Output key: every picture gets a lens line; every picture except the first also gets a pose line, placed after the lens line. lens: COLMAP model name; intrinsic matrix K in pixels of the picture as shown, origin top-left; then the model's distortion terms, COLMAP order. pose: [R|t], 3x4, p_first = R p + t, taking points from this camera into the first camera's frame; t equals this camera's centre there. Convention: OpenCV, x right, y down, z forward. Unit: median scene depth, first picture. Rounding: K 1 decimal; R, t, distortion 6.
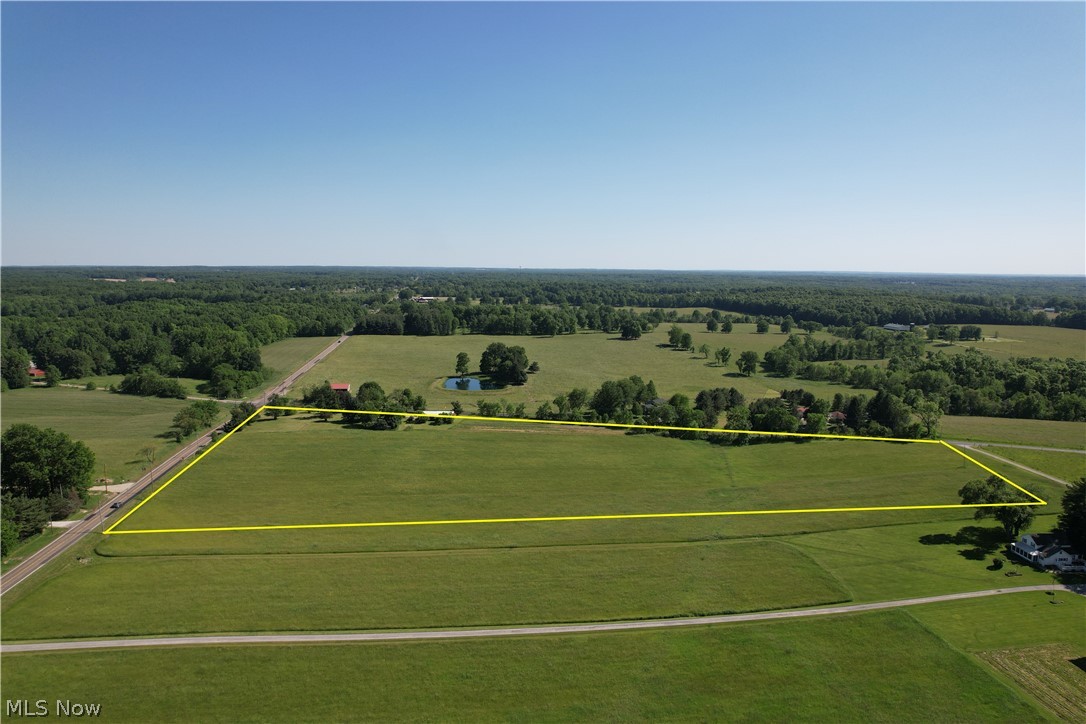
lens RADIAL K [[688.9, 0, 543.0], [0, 688.9, 362.0], [0, 0, 1]] dist [-0.048778, 0.038445]
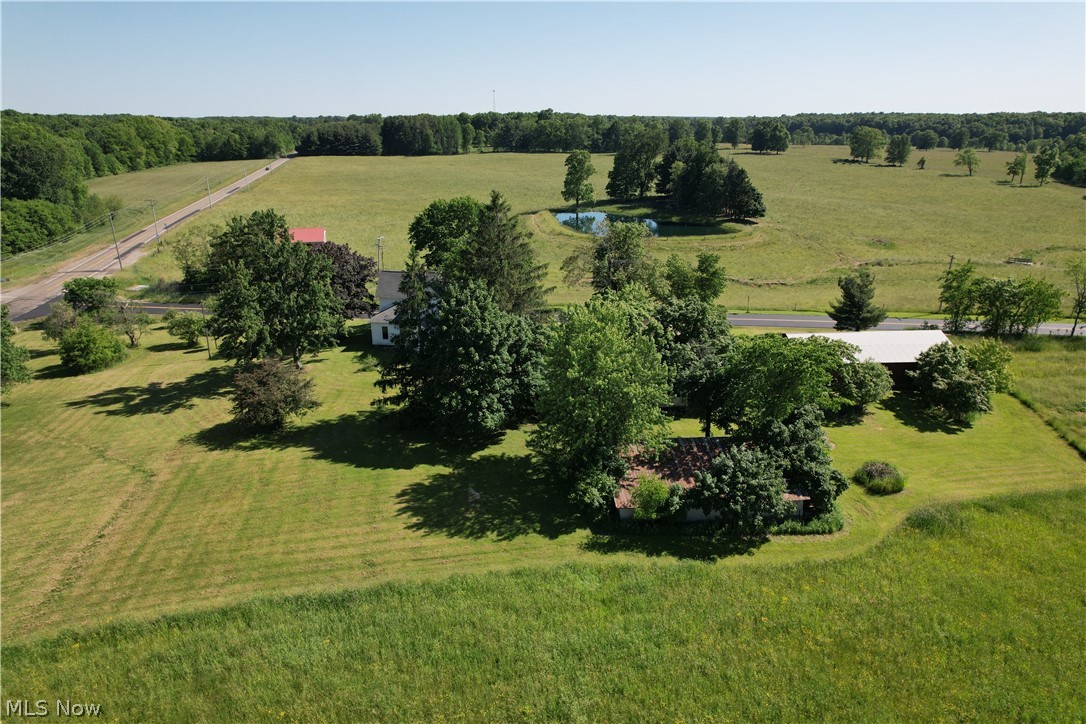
lens RADIAL K [[688.9, 0, 543.0], [0, 688.9, 362.0], [0, 0, 1]] dist [-0.048778, 0.038445]
pose [[0.996108, -0.042418, 0.077266, -0.135499], [0.025587, 0.977997, 0.207044, 0.019337], [-0.084348, -0.204261, 0.975276, 0.425923]]
